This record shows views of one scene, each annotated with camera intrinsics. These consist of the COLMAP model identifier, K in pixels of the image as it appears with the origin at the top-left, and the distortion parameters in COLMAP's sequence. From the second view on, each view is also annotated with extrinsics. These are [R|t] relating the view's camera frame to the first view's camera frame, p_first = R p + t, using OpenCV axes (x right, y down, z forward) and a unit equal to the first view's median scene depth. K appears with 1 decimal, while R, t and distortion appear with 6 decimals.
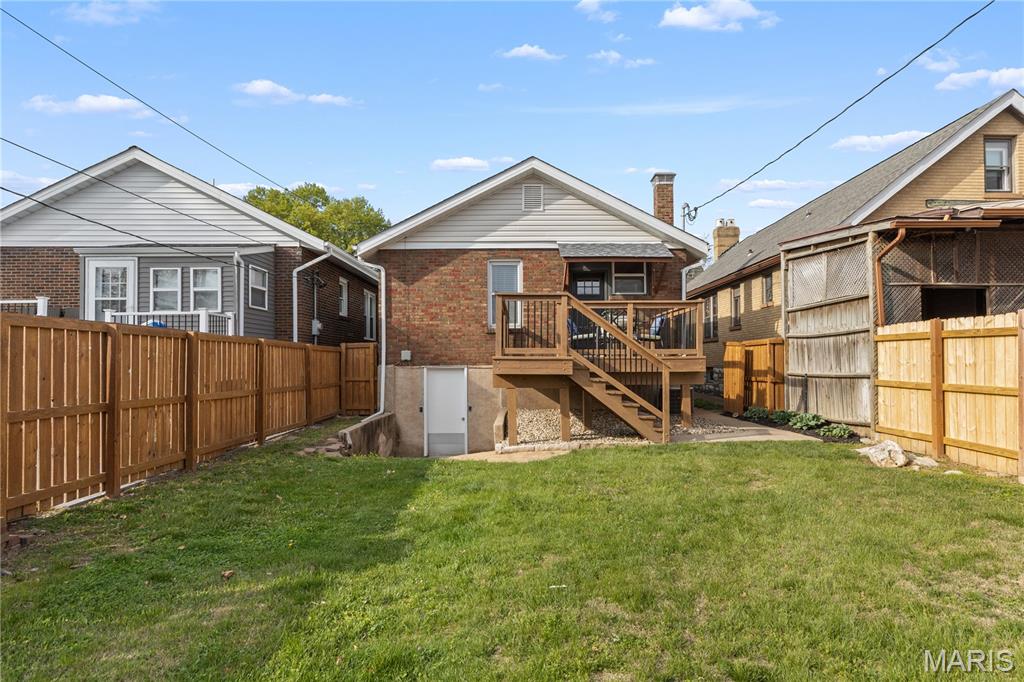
lens RADIAL K [[593.3, 0, 532.5], [0, 593.3, 367.0], [0, 0, 1]] dist [-0.000965, -0.001967]
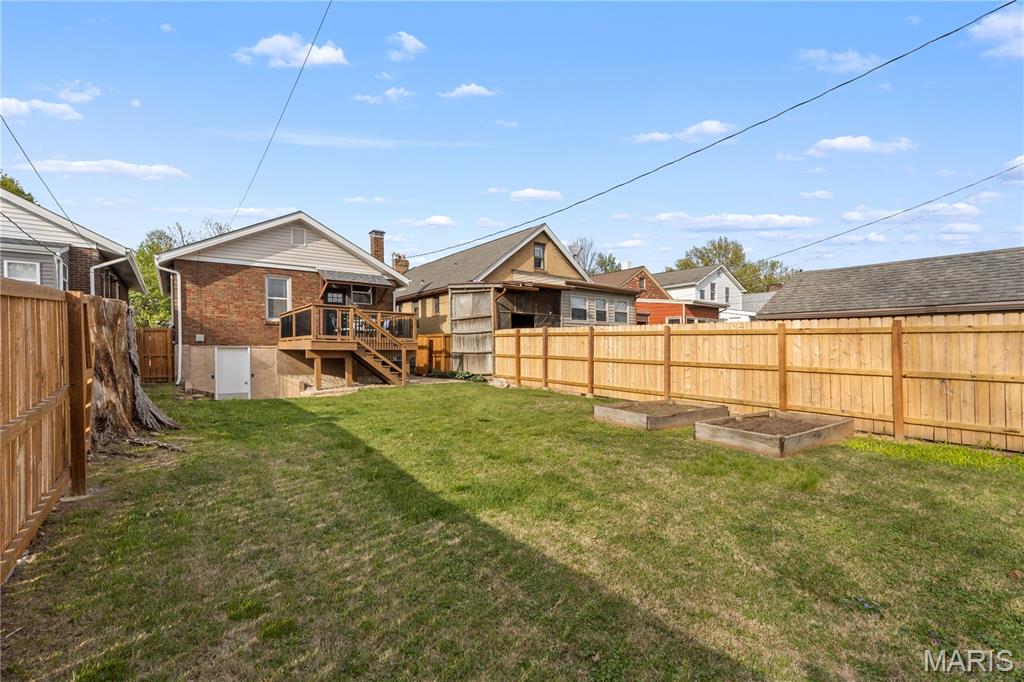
lens RADIAL K [[466.5, 0, 515.8], [0, 466.5, 337.8], [0, 0, 1]] dist [0.002321, 0.000183]
pose [[0.819398, 0.024036, 0.572721, -0.267748], [-0.005671, 0.999412, -0.033830, 0.014499], [-0.573197, 0.024473, 0.819052, -0.359691]]
